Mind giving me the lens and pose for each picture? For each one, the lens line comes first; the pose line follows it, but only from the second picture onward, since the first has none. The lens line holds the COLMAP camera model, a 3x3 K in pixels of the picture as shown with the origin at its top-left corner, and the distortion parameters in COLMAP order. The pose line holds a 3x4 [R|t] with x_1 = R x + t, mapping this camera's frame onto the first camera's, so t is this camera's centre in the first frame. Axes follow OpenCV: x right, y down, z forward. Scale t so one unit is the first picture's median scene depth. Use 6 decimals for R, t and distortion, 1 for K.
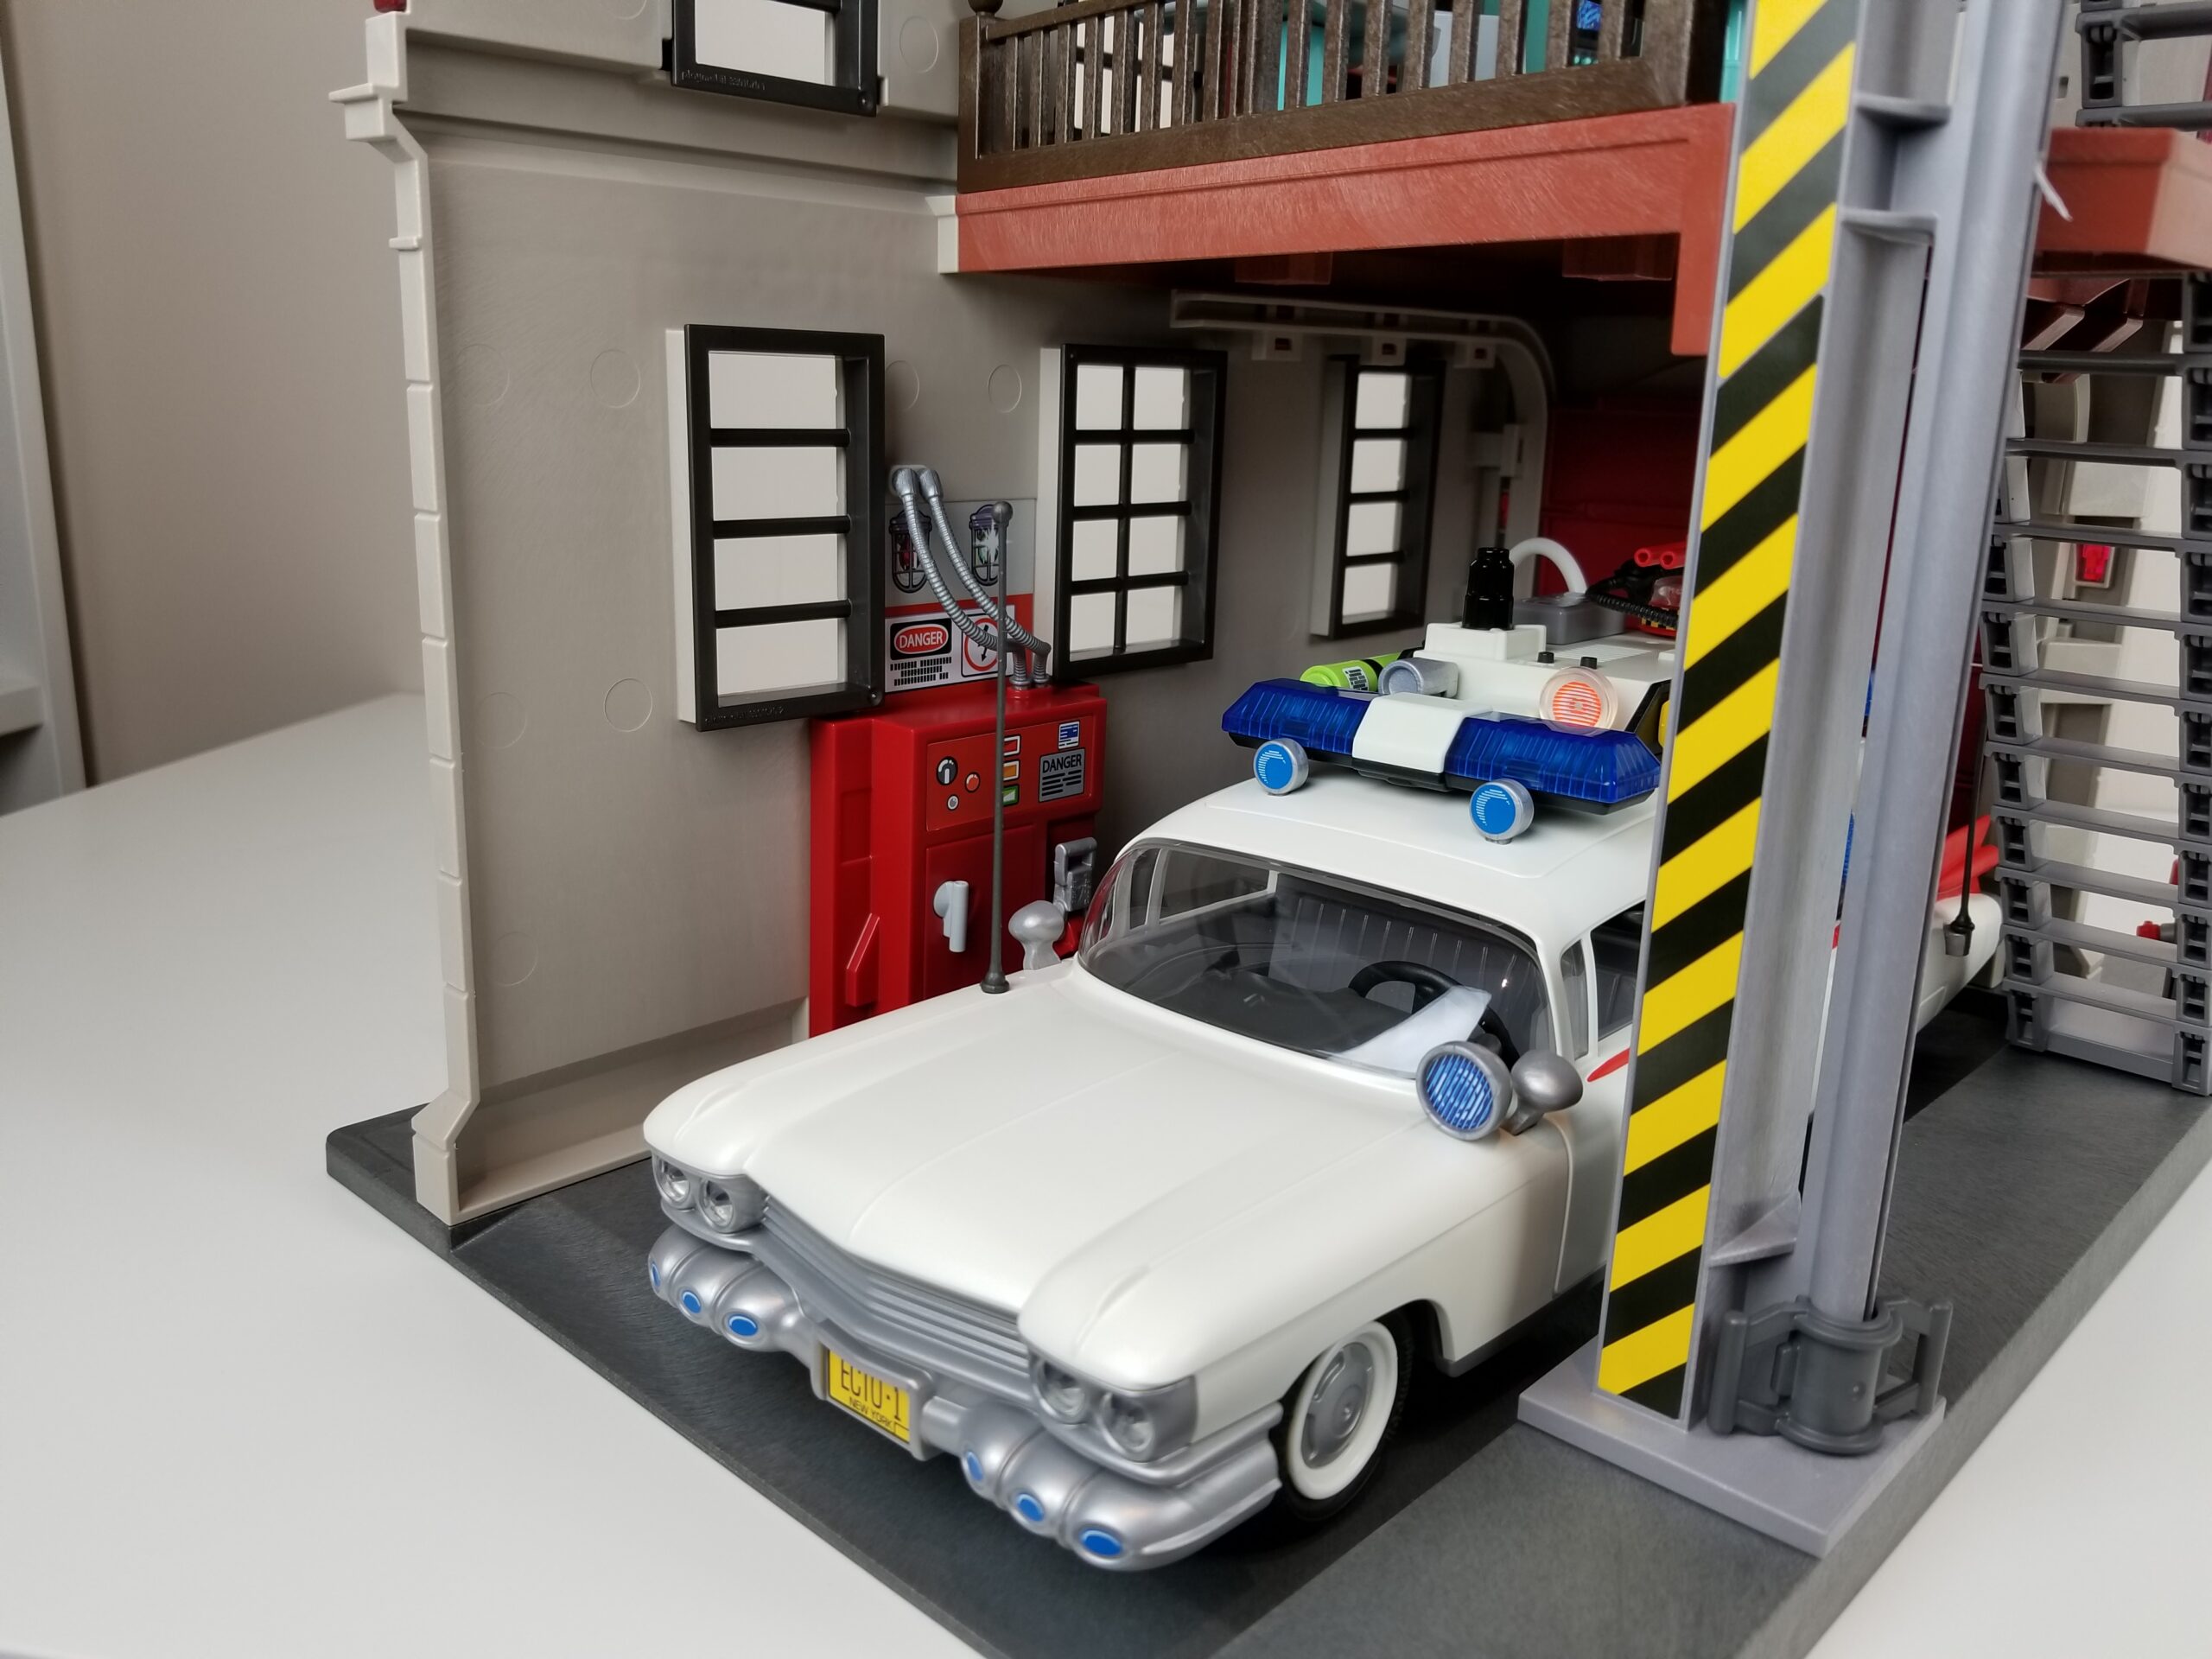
lens RADIAL K [[1805.6, 0, 1104.0], [0, 1805.6, 791.2], [0, 0, 1]] dist [0.136778, -0.308170]
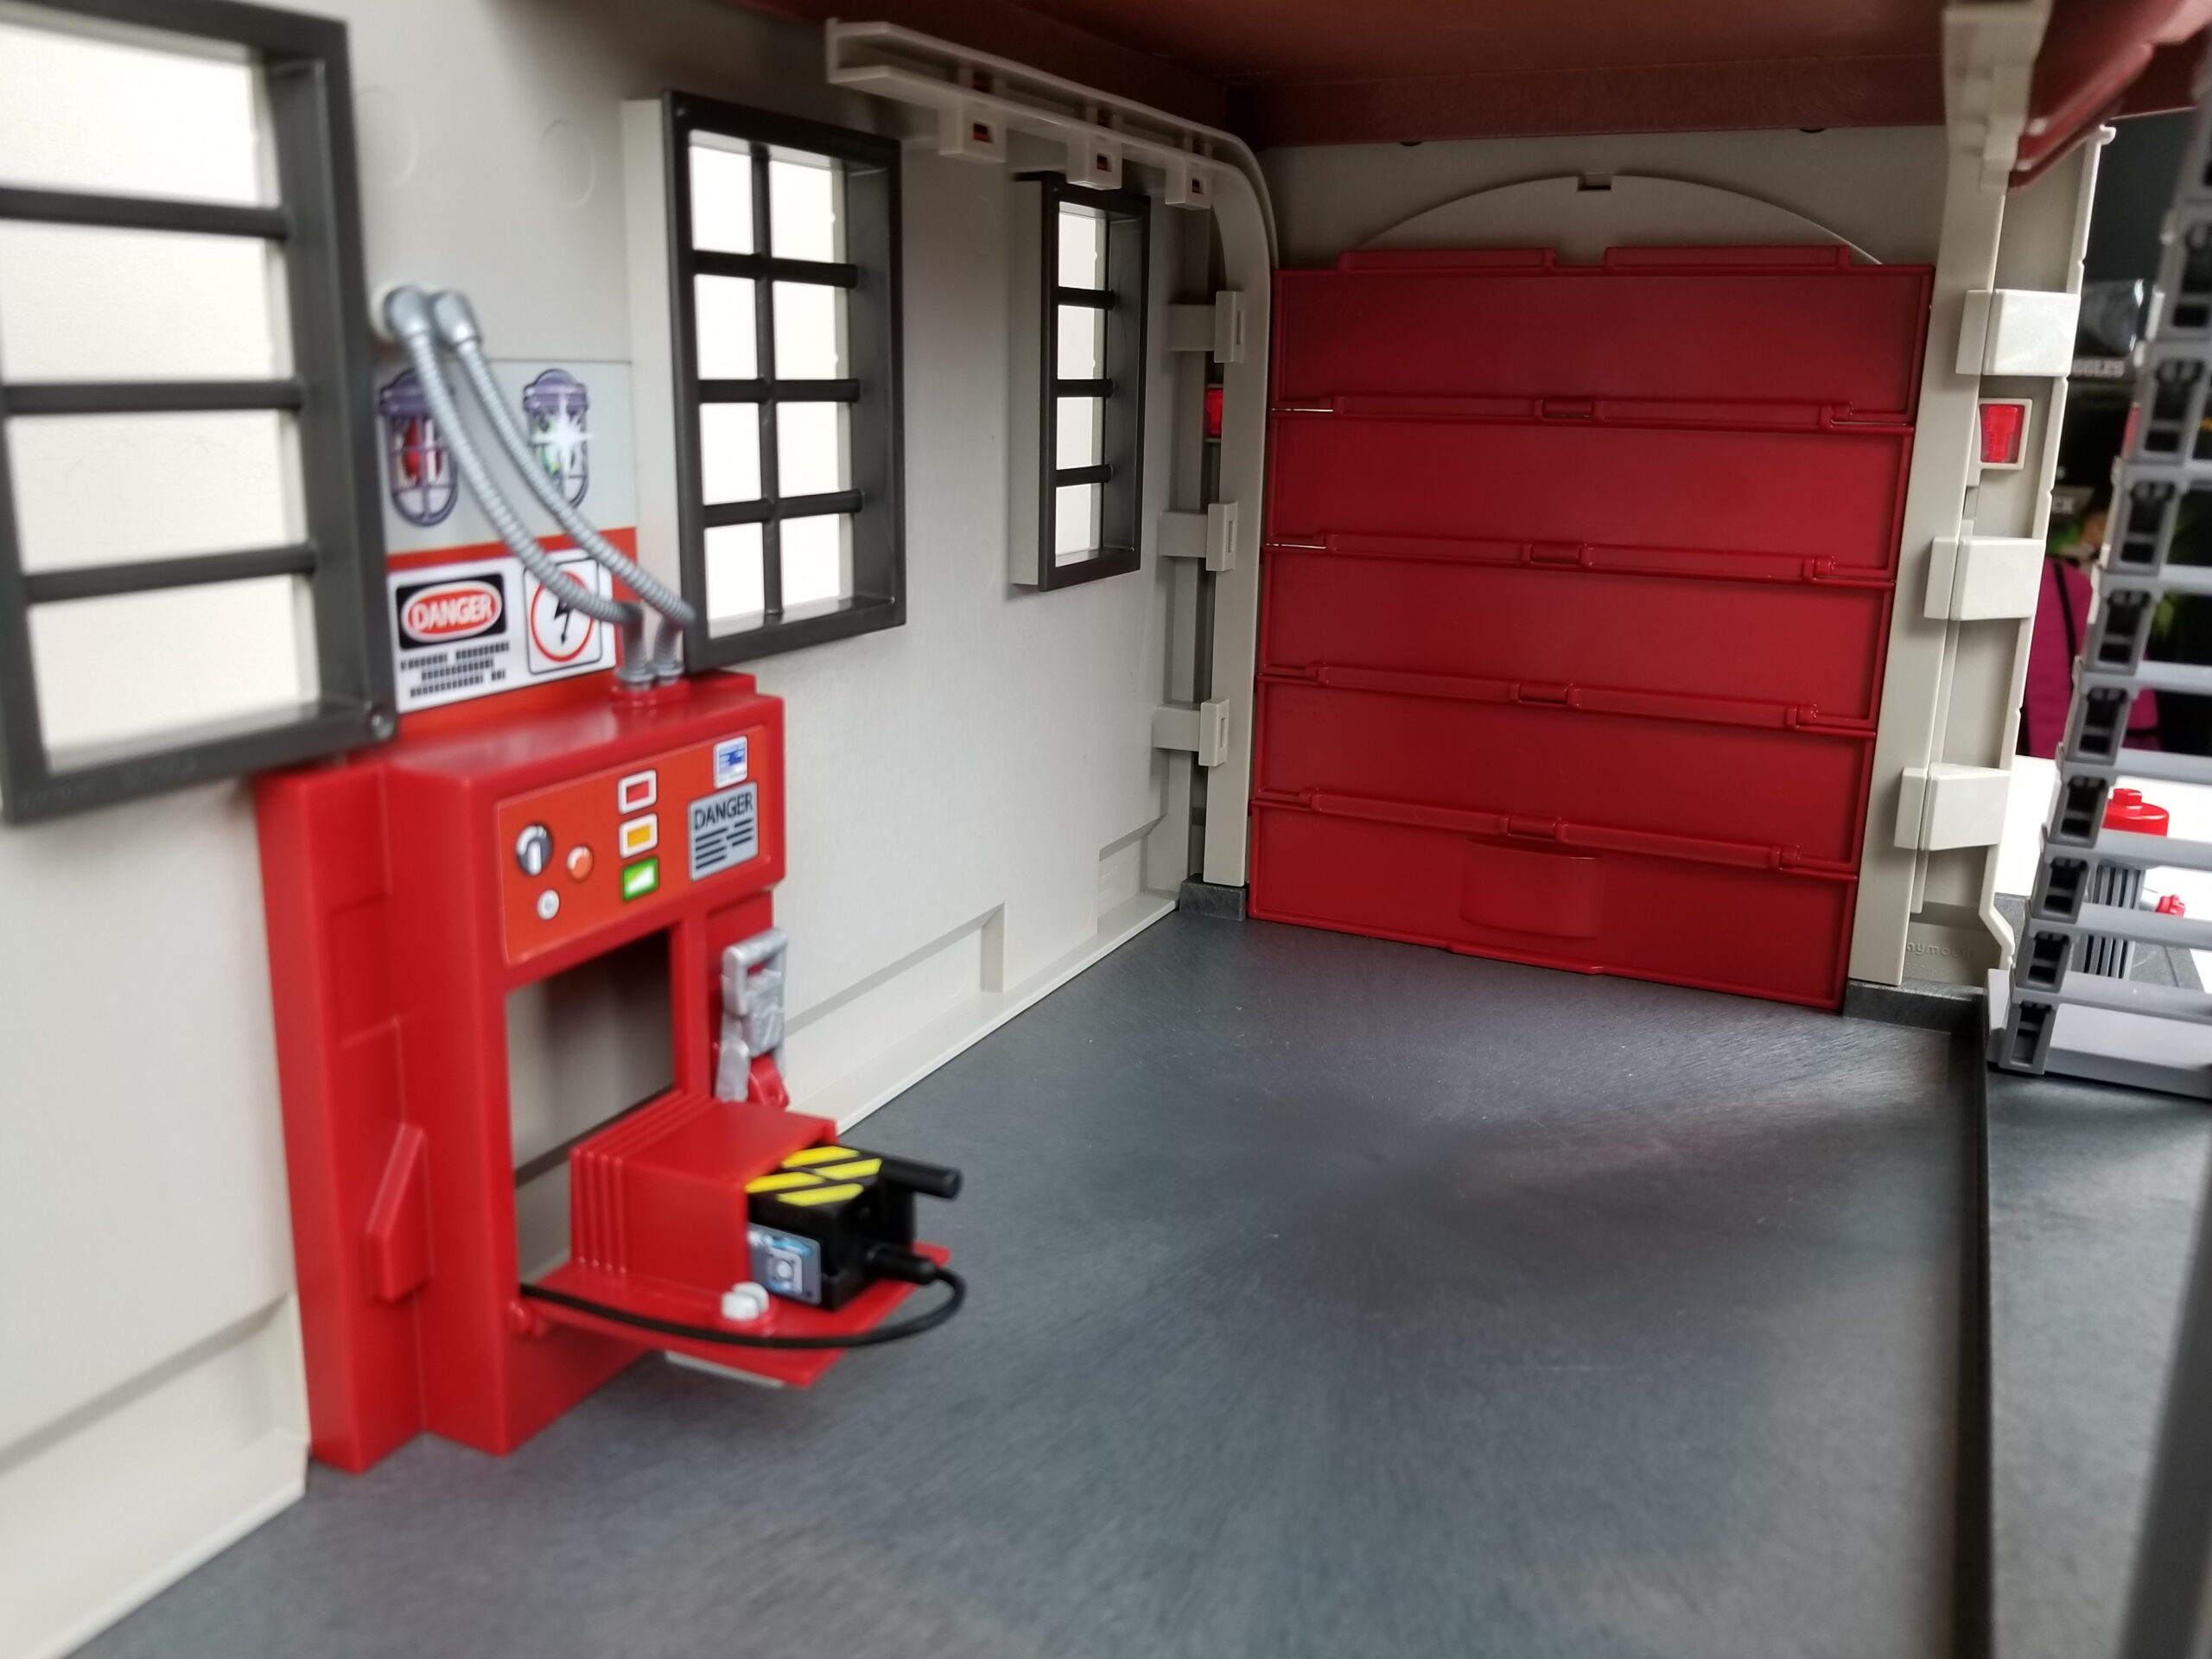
lens RADIAL K [[1805.6, 0, 1104.0], [0, 1805.6, 791.2], [0, 0, 1]] dist [0.136778, -0.308170]
pose [[0.952382, -0.083744, 0.293182, -0.077975], [0.079477, 0.996486, 0.026457, -0.027623], [-0.294367, -0.001896, 0.955691, 0.397493]]
